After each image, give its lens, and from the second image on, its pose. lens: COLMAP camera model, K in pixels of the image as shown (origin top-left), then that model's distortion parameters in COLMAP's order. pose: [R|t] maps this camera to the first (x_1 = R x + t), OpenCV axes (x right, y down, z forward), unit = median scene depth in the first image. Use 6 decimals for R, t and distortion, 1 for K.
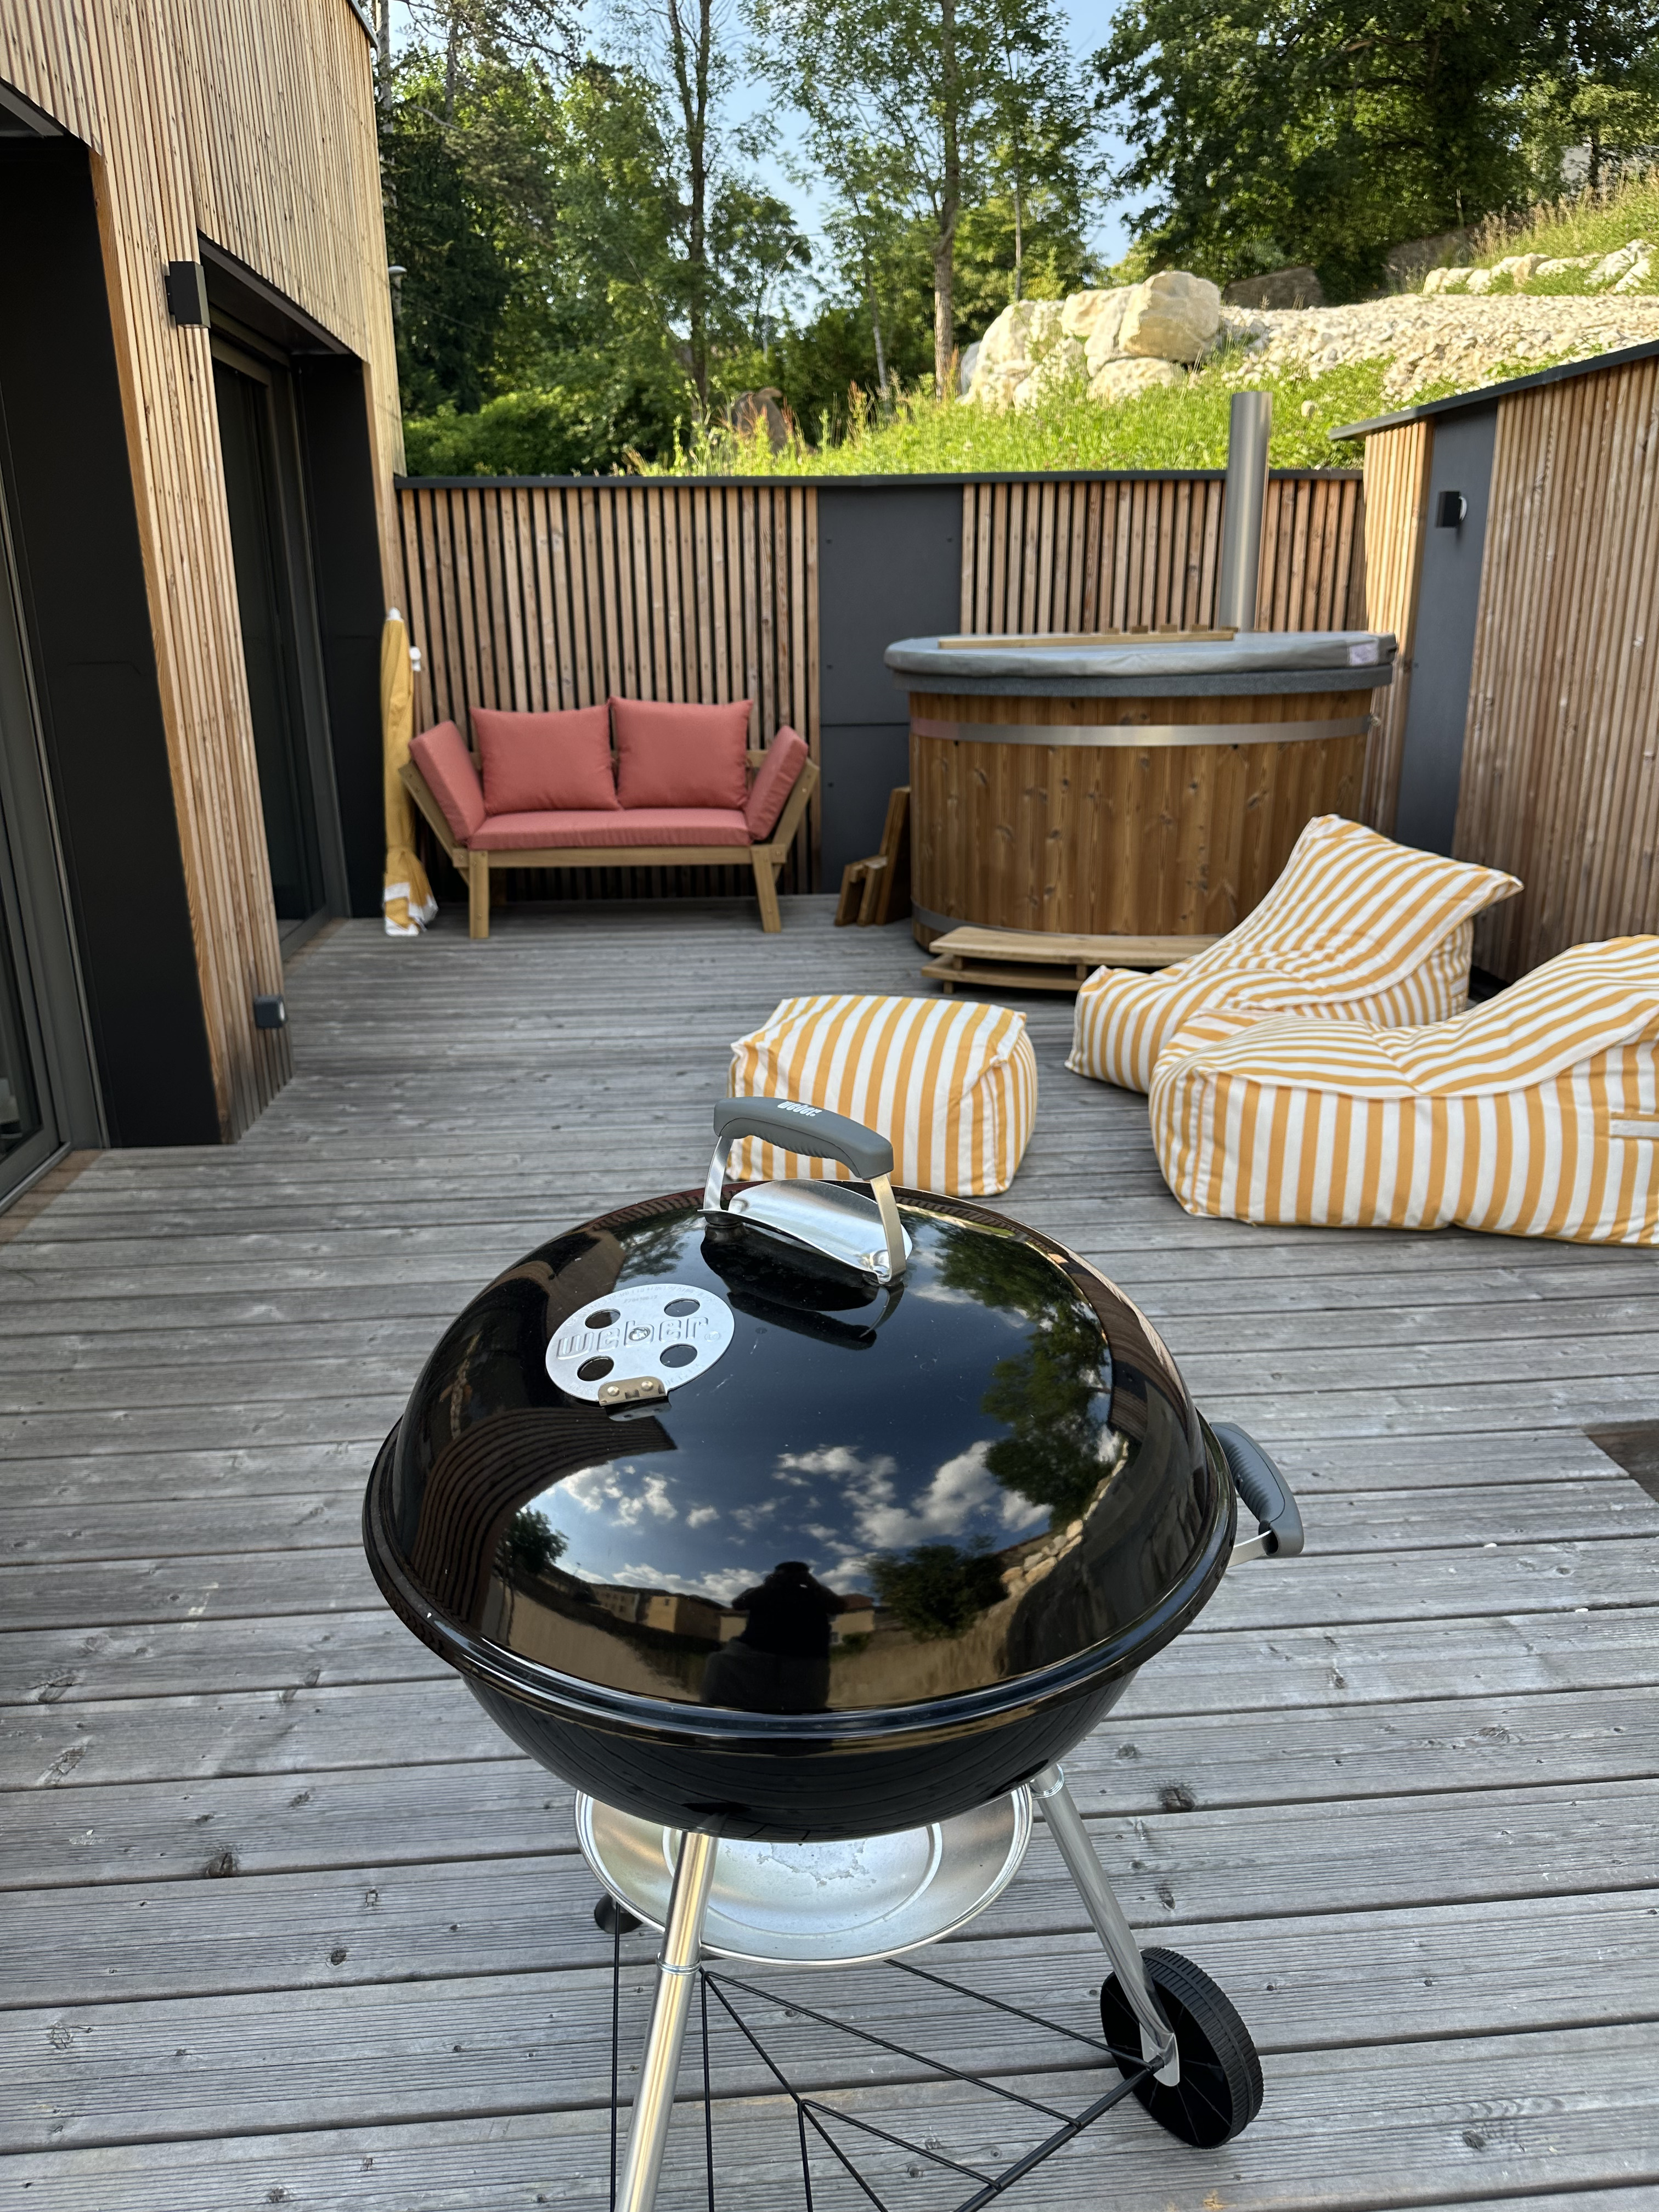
lens RADIAL K [[1546.0, 0, 819.3], [0, 1546.0, 1100.3], [0, 0, 1]] dist [0.147502, -0.275279]
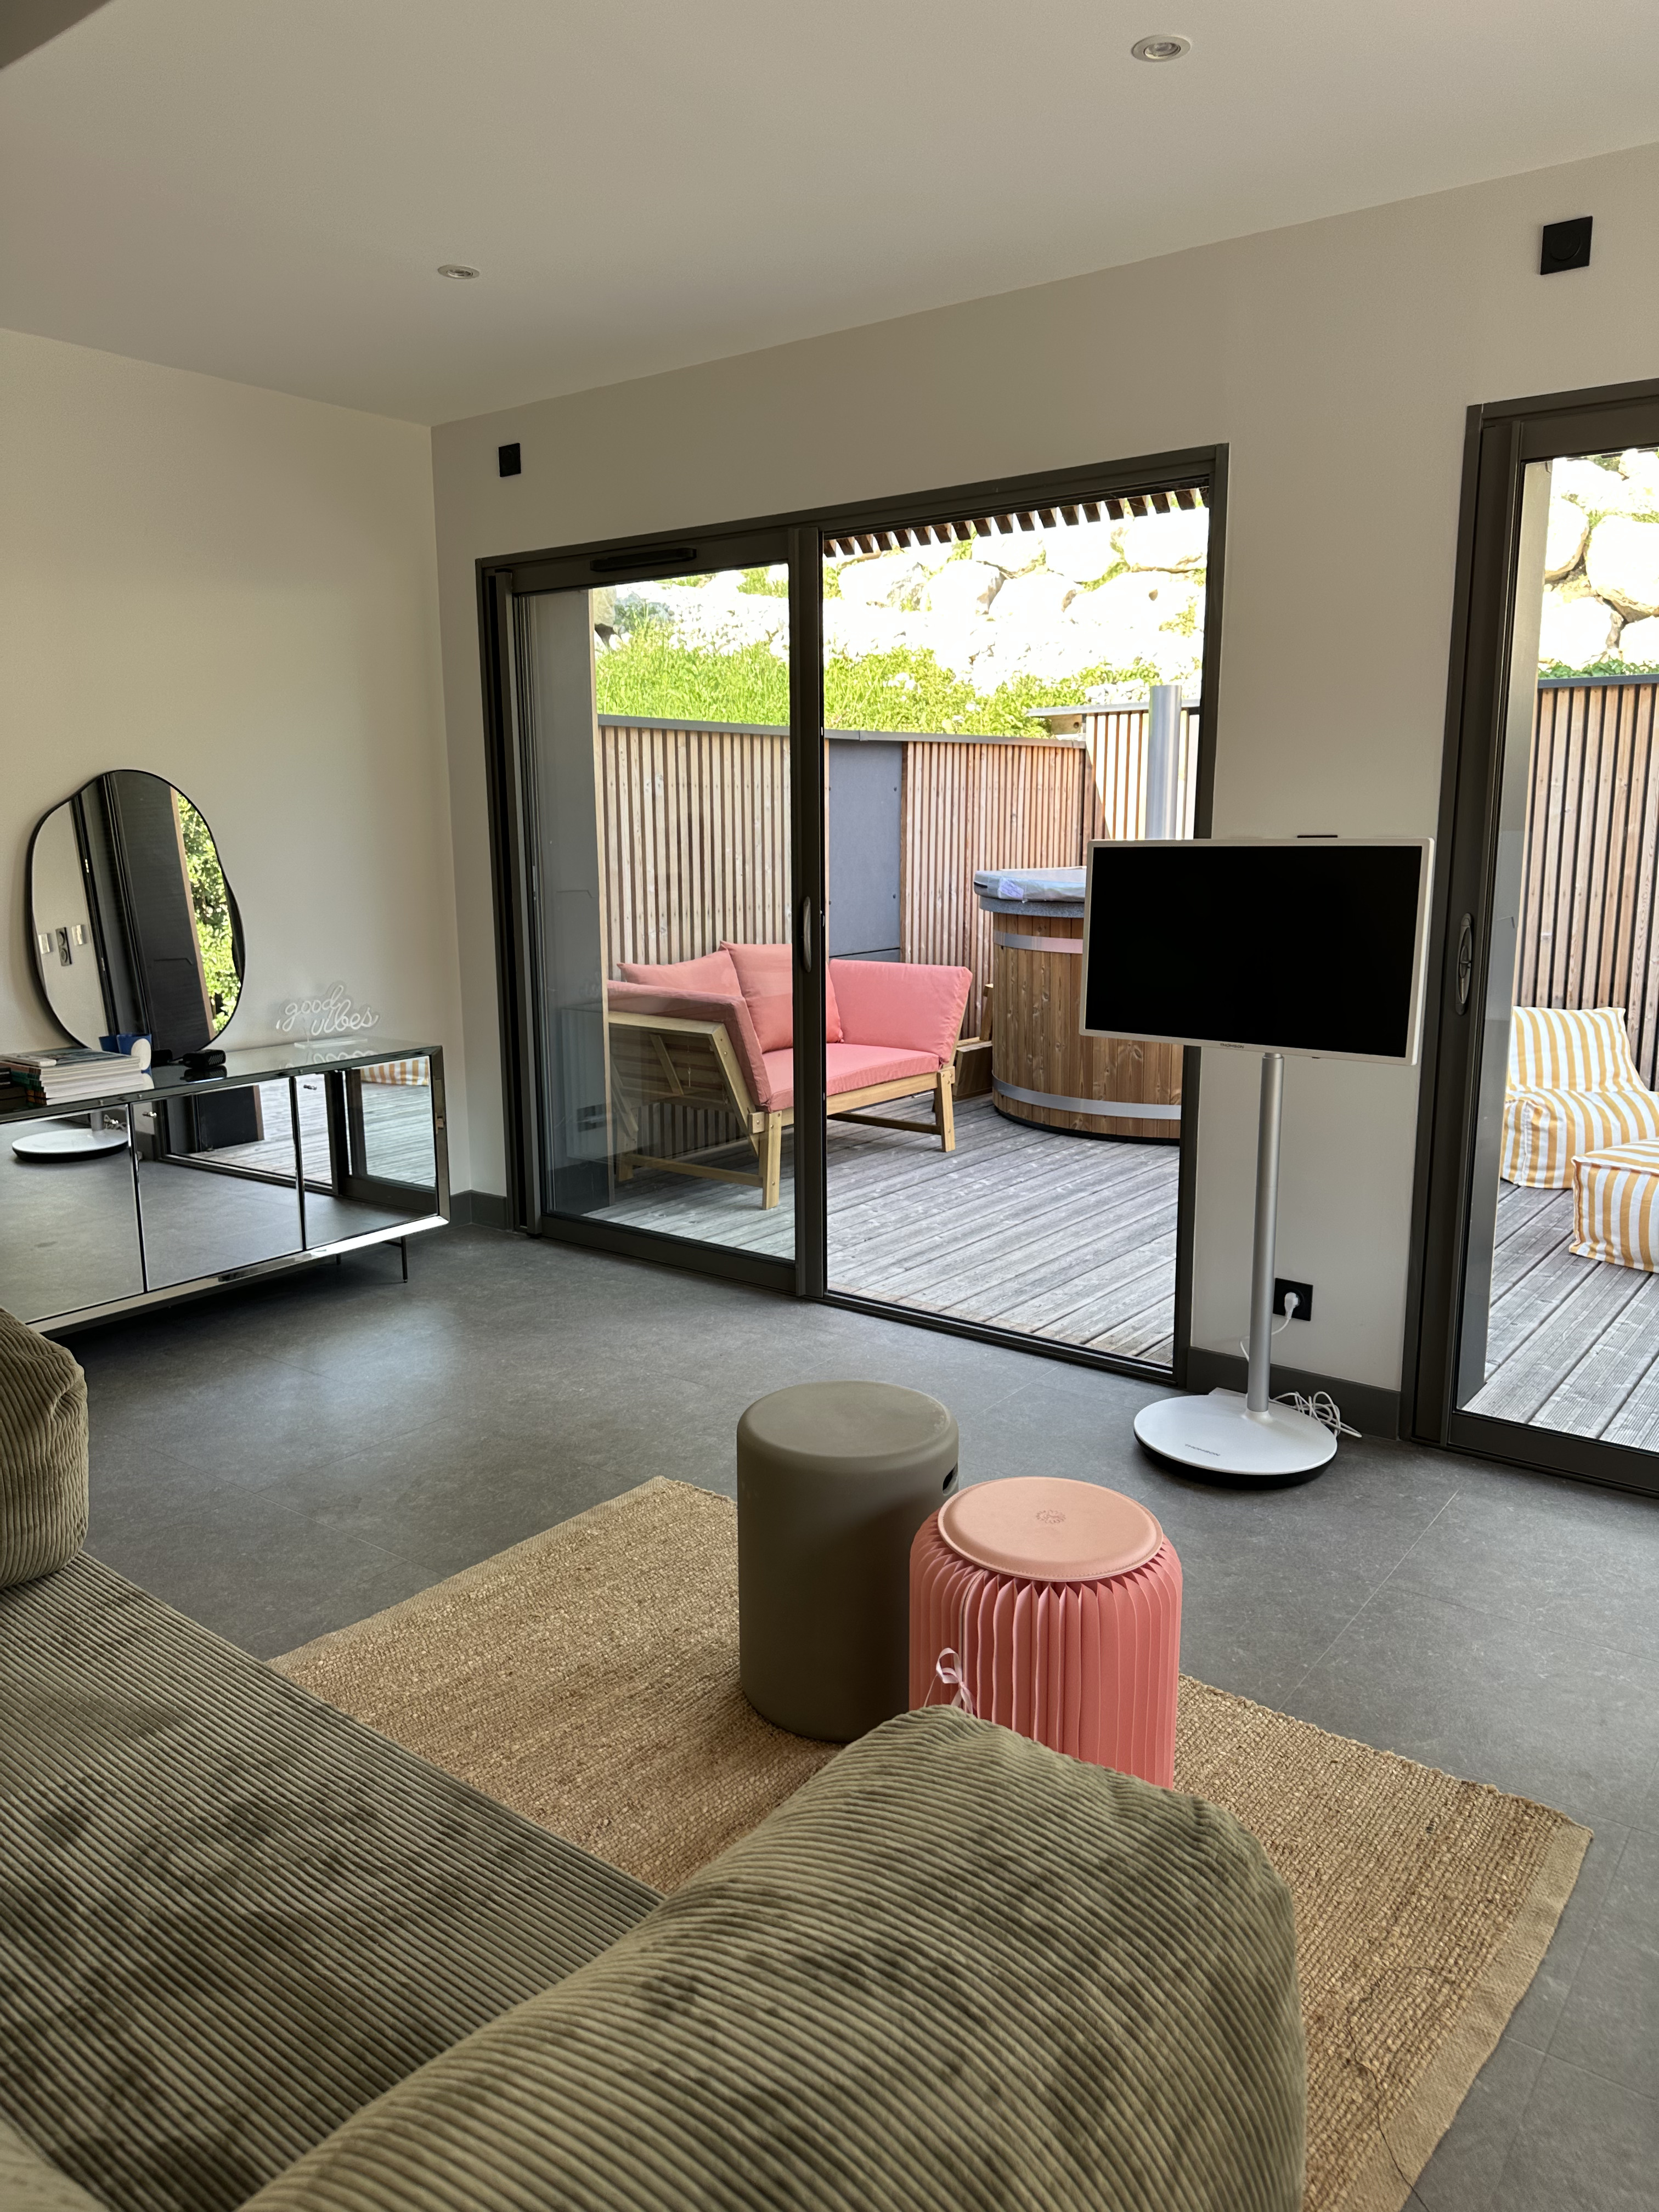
lens RADIAL K [[1546.0, 0, 819.3], [0, 1546.0, 1100.3], [0, 0, 1]] dist [0.147502, -0.275279]
pose [[0.674585, -0.129246, 0.726795, -1.055836], [0.224813, 0.973755, -0.035500, -0.159690], [-0.703132, 0.187341, 0.685936, 0.447630]]
